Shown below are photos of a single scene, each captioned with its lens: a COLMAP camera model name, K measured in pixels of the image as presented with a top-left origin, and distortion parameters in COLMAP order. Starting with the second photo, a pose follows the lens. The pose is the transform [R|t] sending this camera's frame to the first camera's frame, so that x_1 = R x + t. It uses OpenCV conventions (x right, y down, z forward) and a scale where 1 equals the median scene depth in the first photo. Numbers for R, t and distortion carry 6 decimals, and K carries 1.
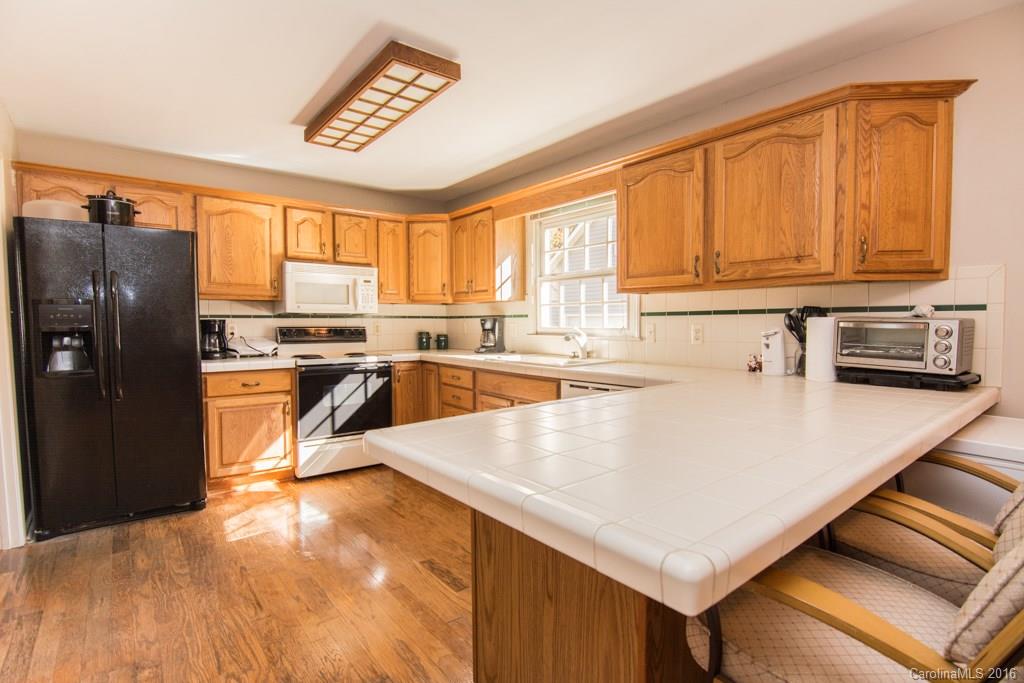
lens RADIAL K [[496.4, 0, 509.8], [0, 496.4, 343.9], [0, 0, 1]] dist [-0.012430, -0.004582]
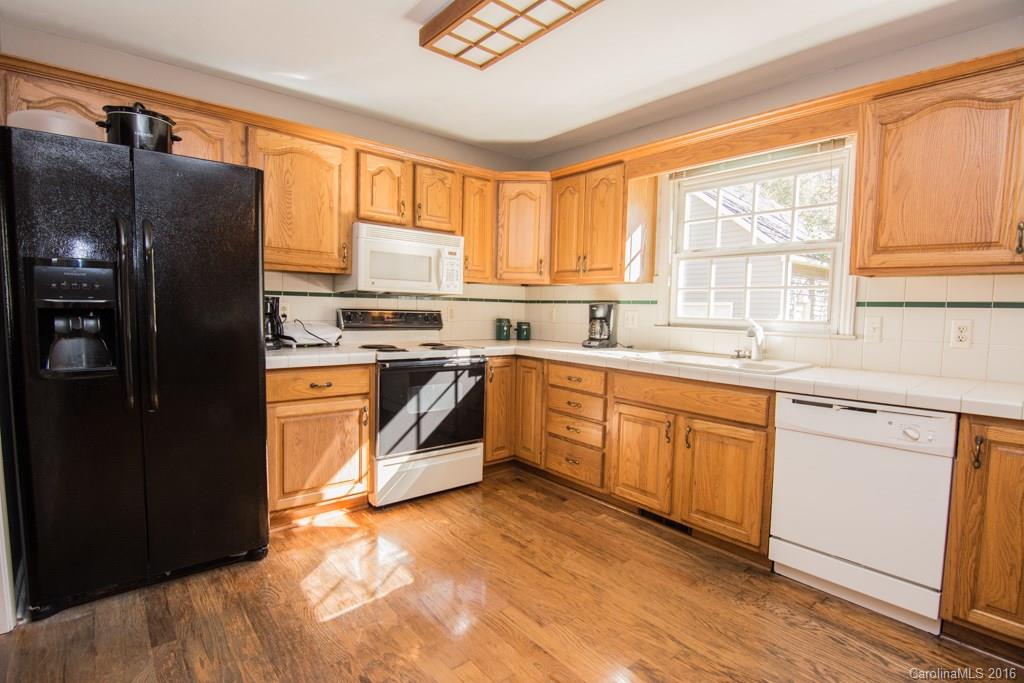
lens RADIAL K [[496.4, 0, 510.3], [0, 496.4, 344.0], [0, 0, 1]] dist [-0.012430, -0.004582]
pose [[0.999297, 0.022478, 0.029995, -0.265954], [-0.023308, 0.999347, 0.027611, -0.007418], [-0.029355, -0.028290, 0.999169, 0.252242]]
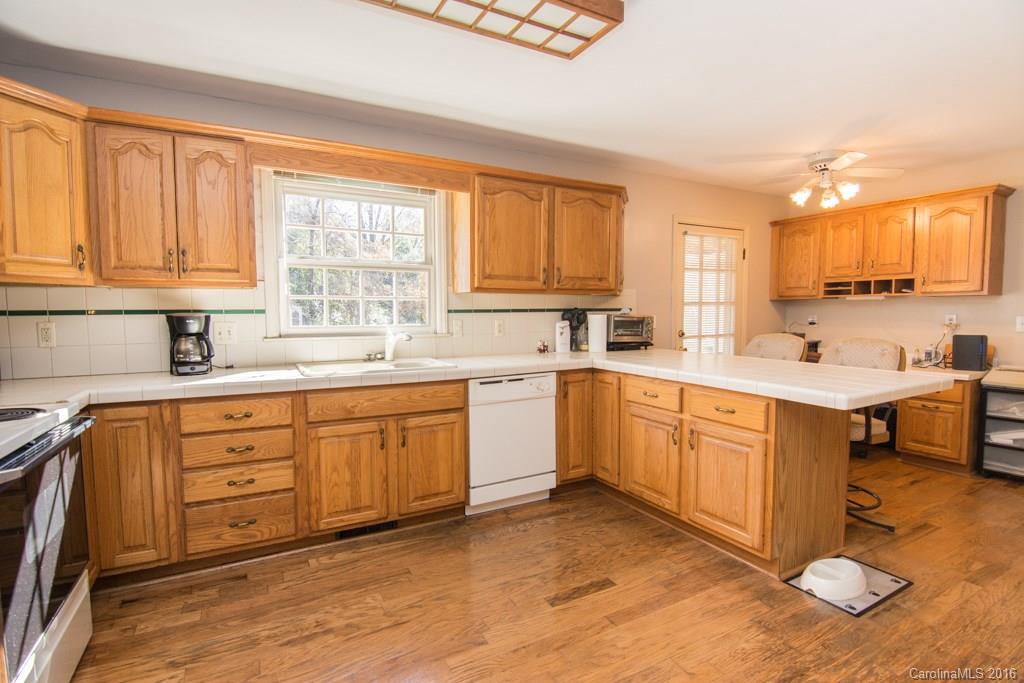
lens RADIAL K [[496.4, 0, 512.6], [0, 496.4, 343.1], [0, 0, 1]] dist [-0.012430, -0.004582]
pose [[0.169827, -0.058417, 0.983741, -0.712495], [0.048607, 0.997523, 0.050844, -0.037068], [-0.984274, 0.039182, 0.172246, 0.647507]]
